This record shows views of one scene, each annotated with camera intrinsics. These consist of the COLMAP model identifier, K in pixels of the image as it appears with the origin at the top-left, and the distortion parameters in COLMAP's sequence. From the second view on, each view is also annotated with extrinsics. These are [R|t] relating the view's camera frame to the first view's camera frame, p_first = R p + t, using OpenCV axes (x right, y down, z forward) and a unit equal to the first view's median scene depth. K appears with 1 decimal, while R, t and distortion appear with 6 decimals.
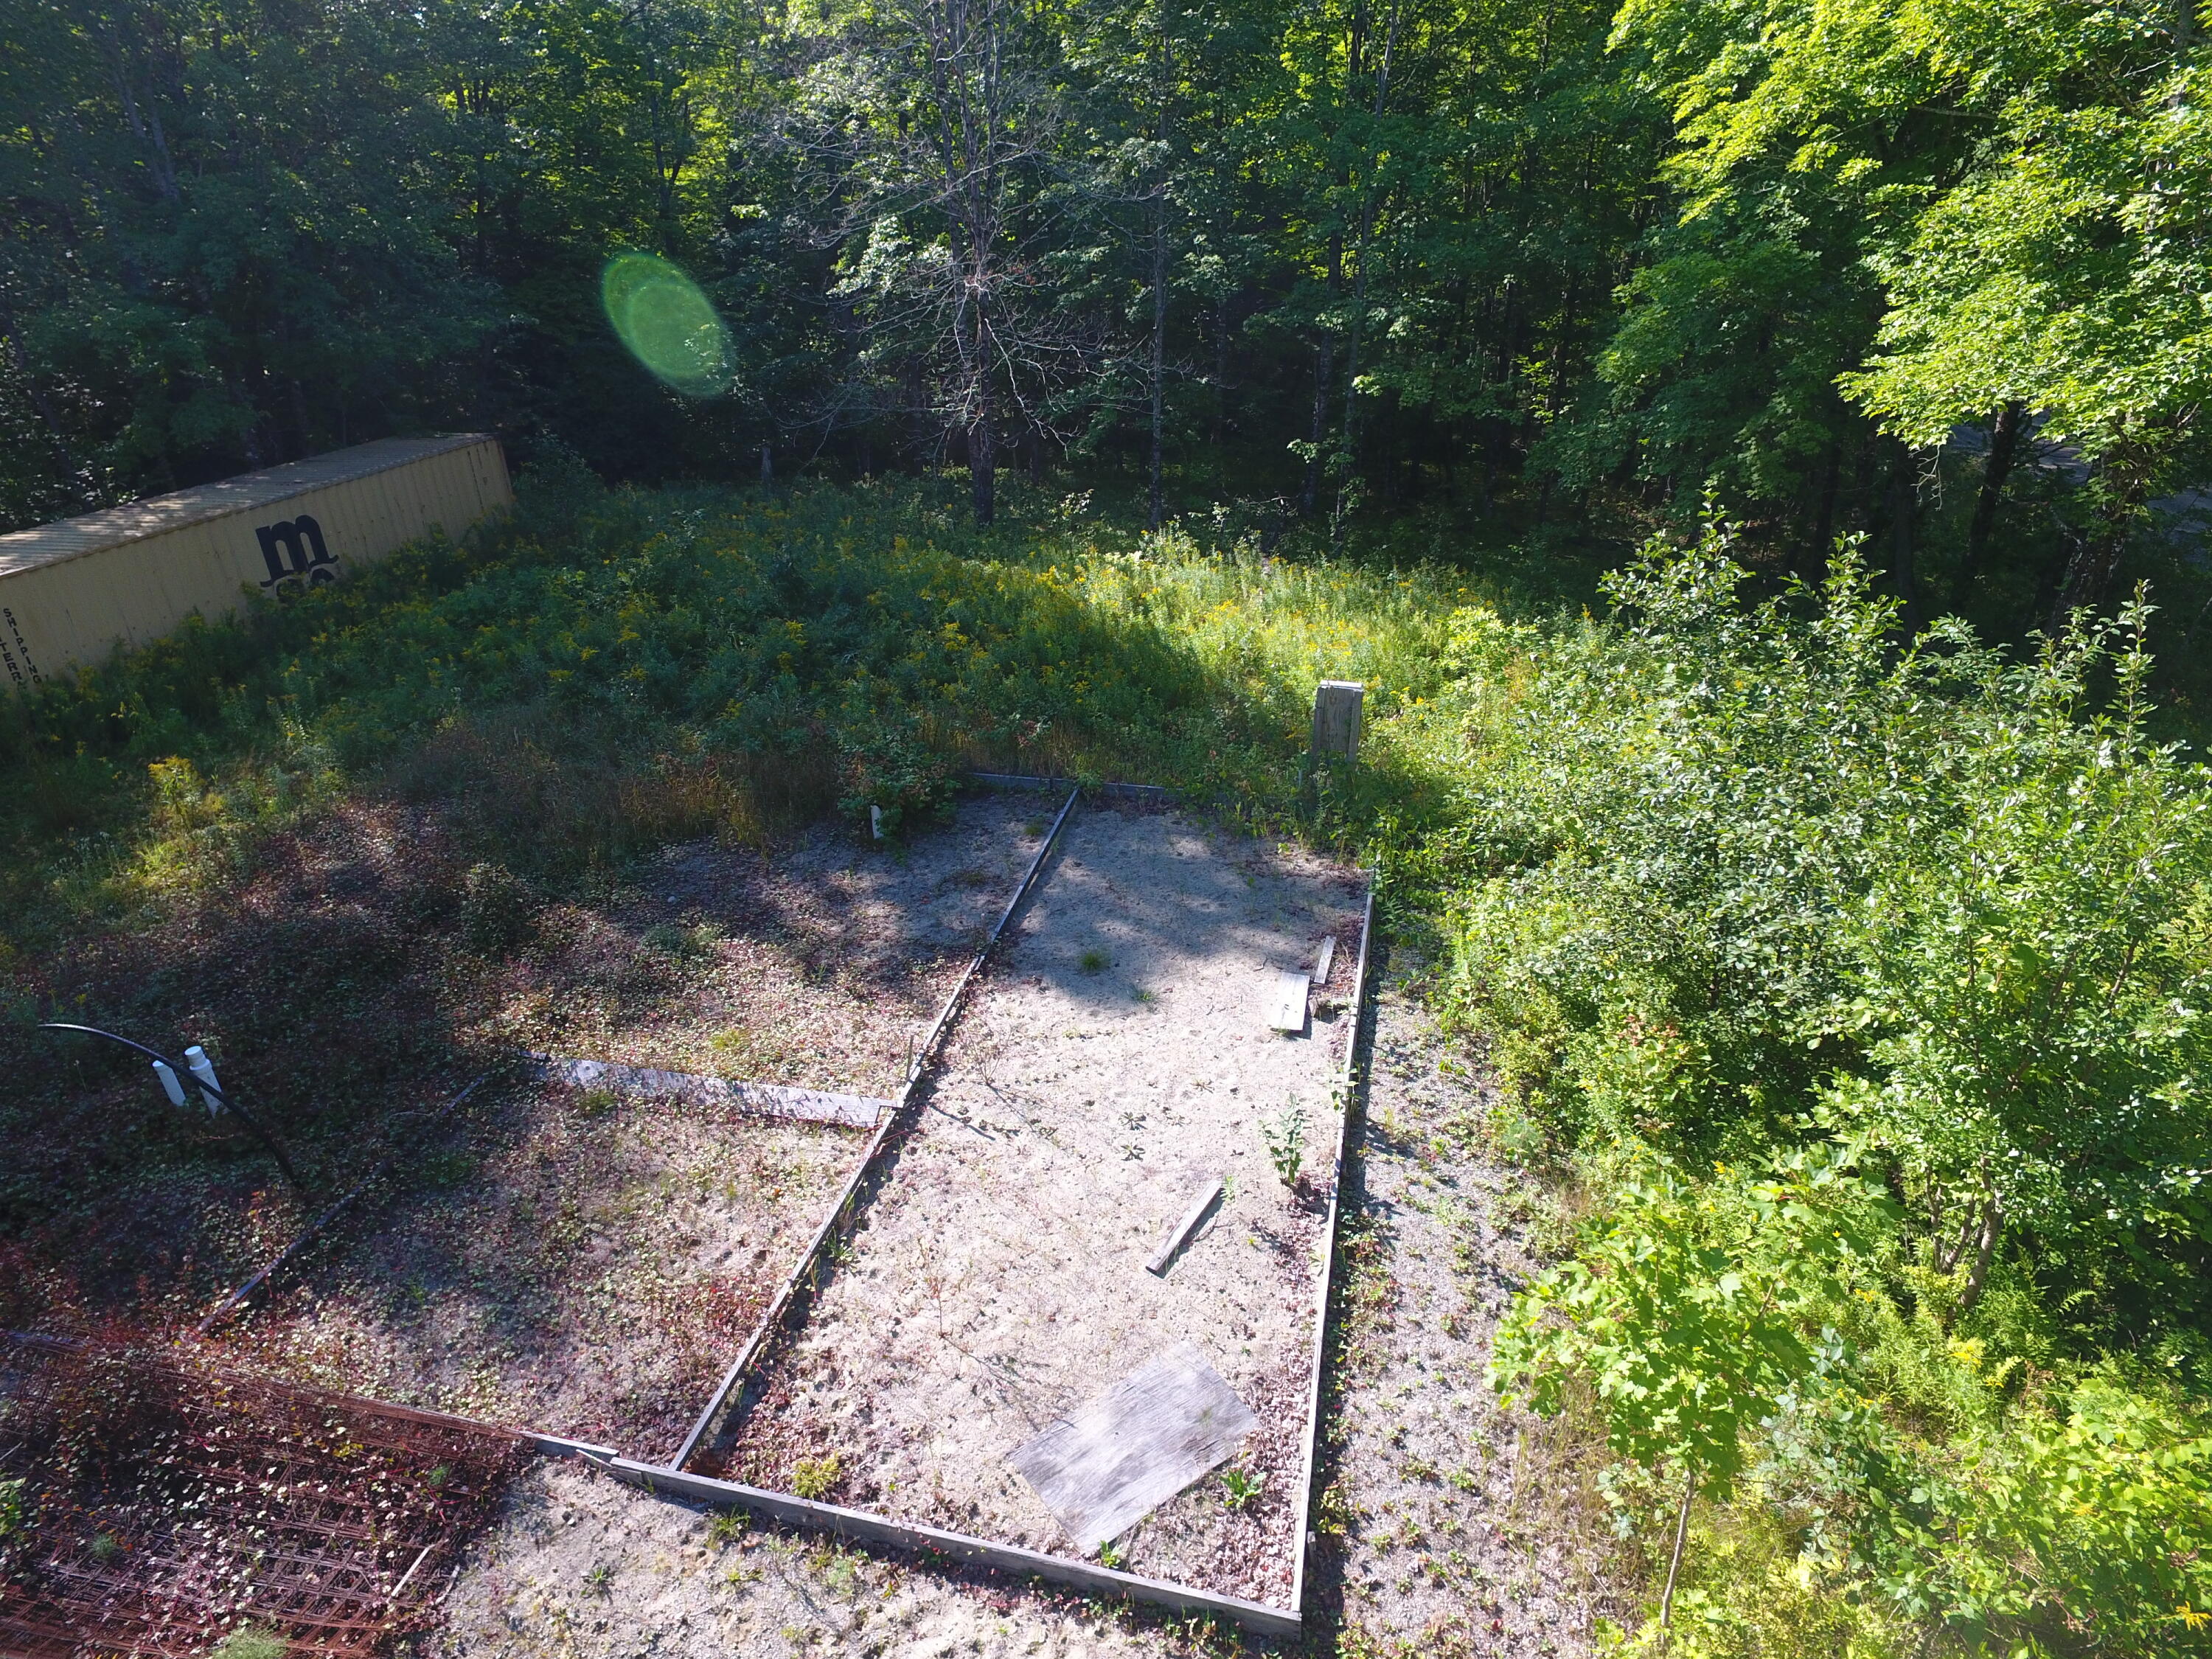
lens RADIAL K [[1287.0, 0, 1106.0], [0, 1287.0, 829.5], [0, 0, 1]] dist [-0.004910, 0.003940]
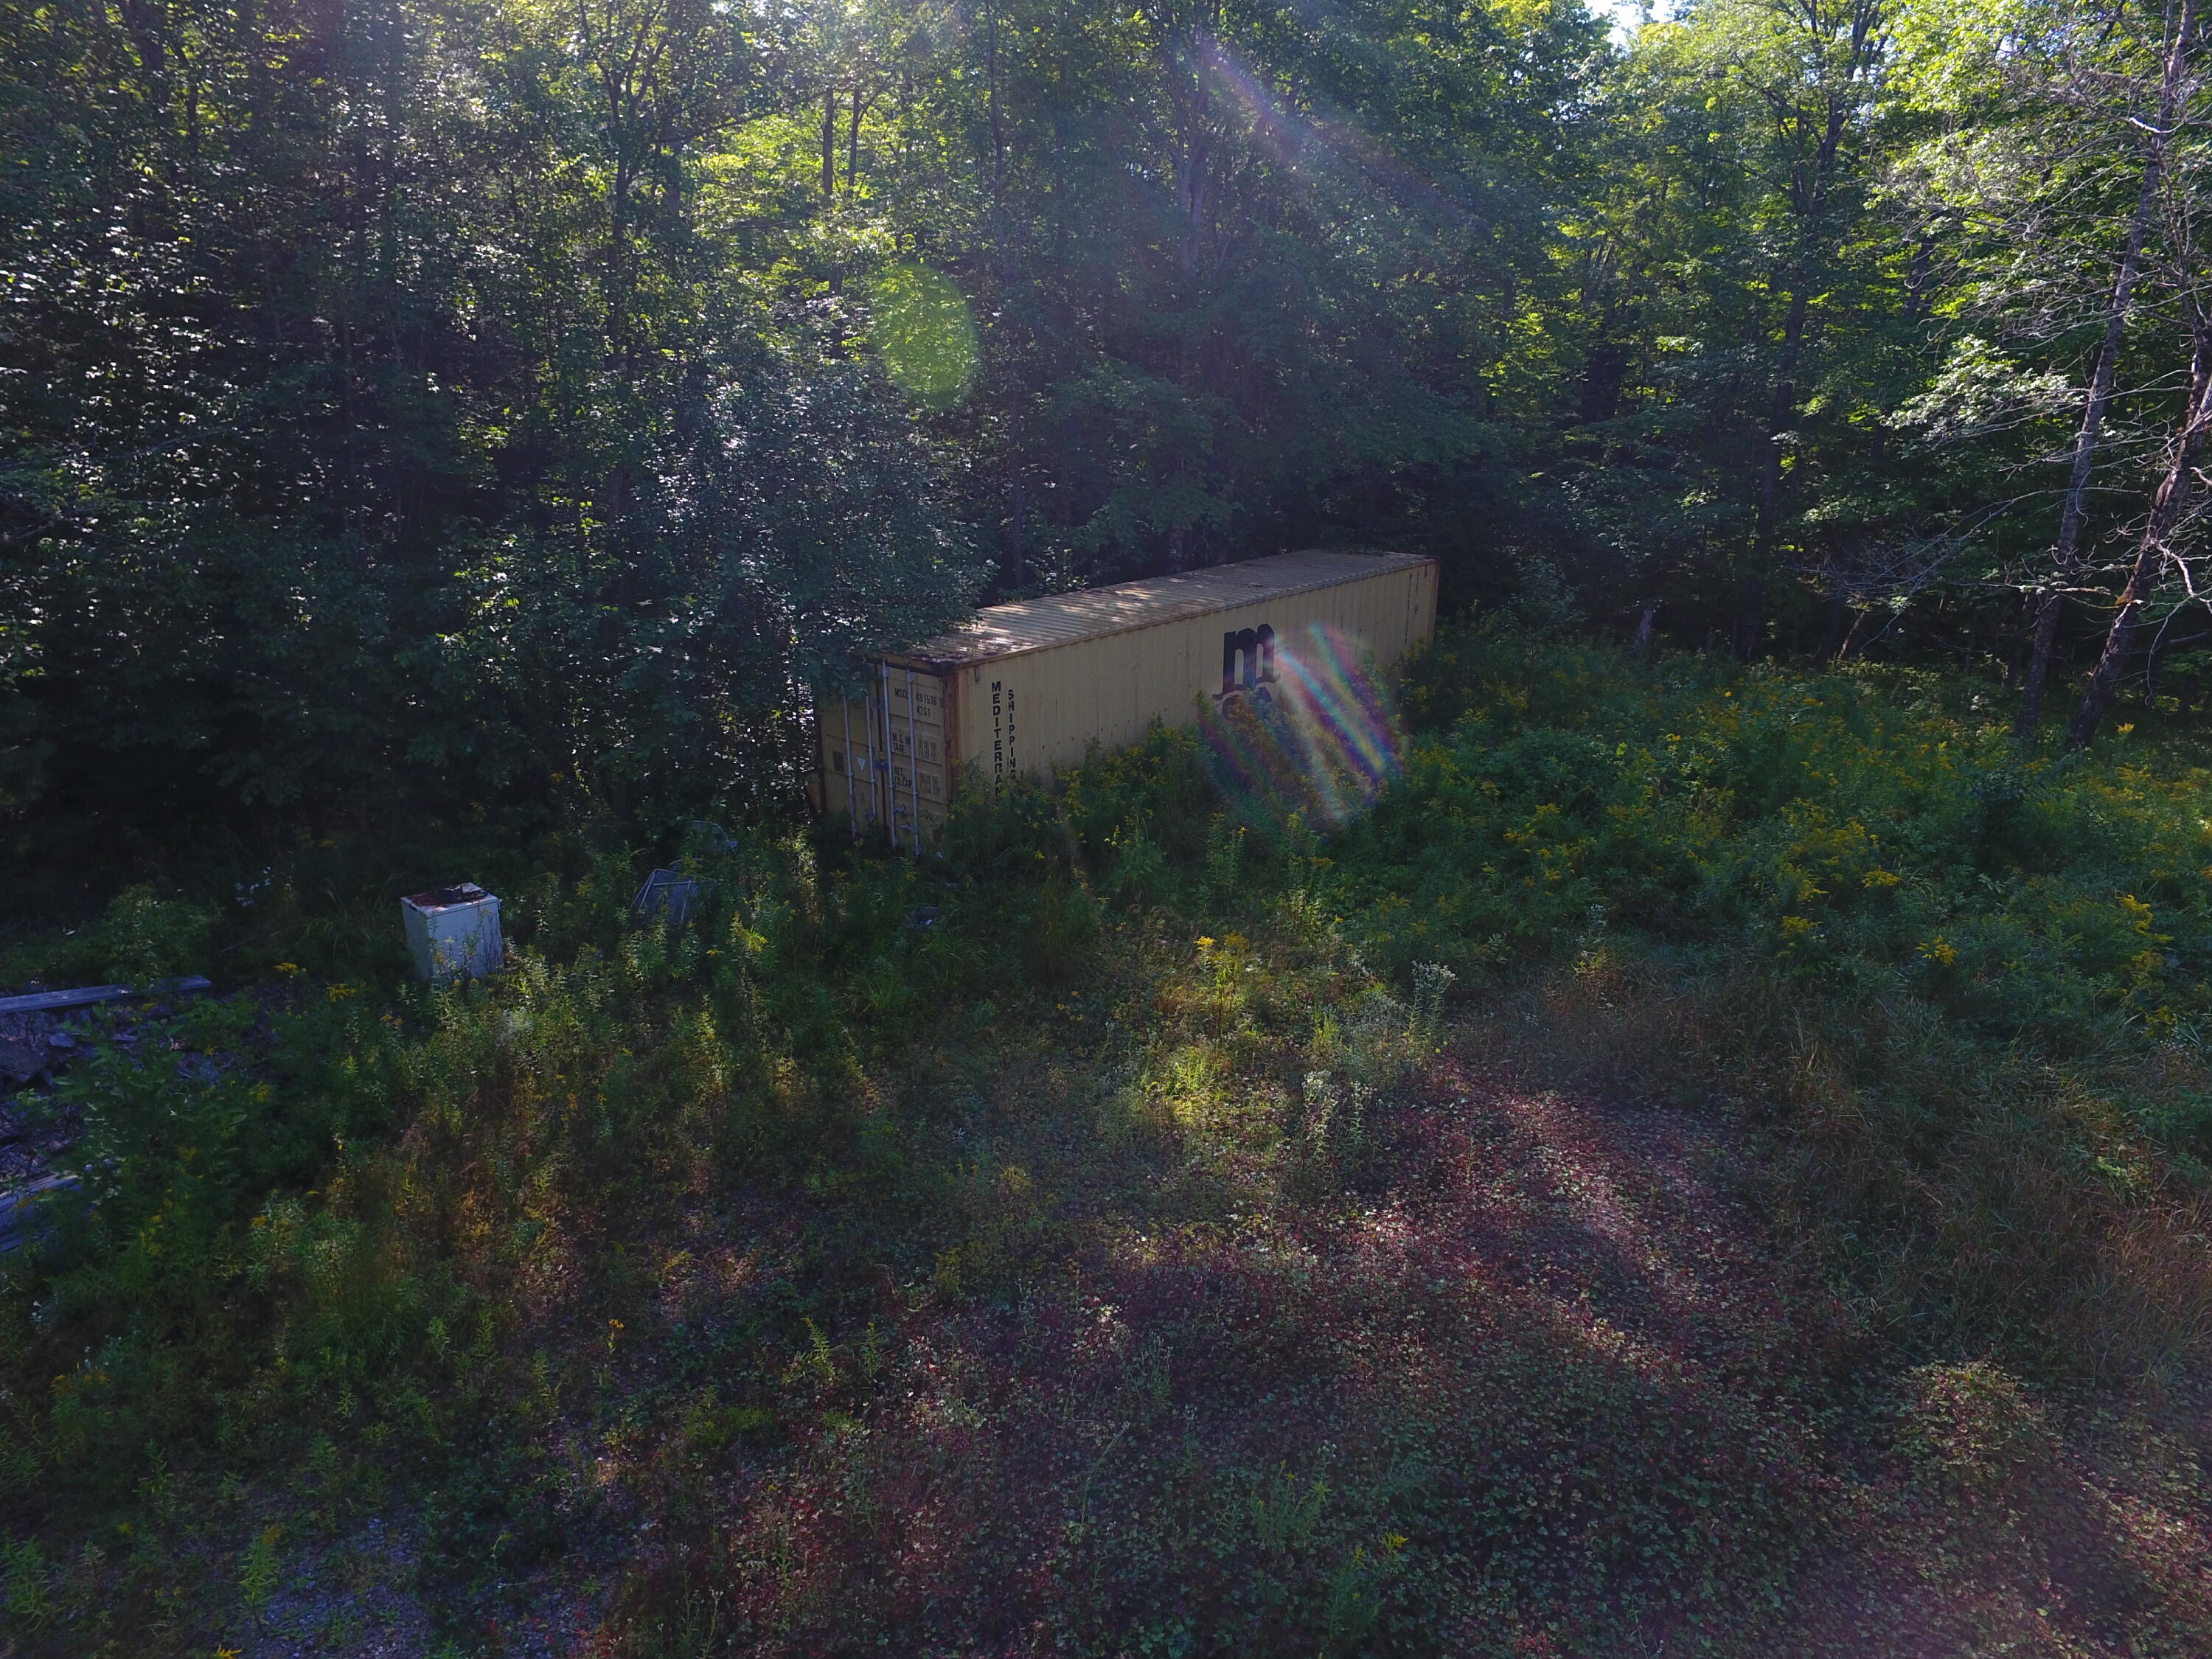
lens RADIAL K [[1287.0, 0, 1106.0], [0, 1287.0, 829.5], [0, 0, 1]] dist [-0.004910, 0.003940]
pose [[0.885544, 0.186928, -0.425289, -0.347583], [-0.236862, 0.969217, -0.067197, -0.033647], [0.399636, 0.160241, 0.902560, 0.228332]]
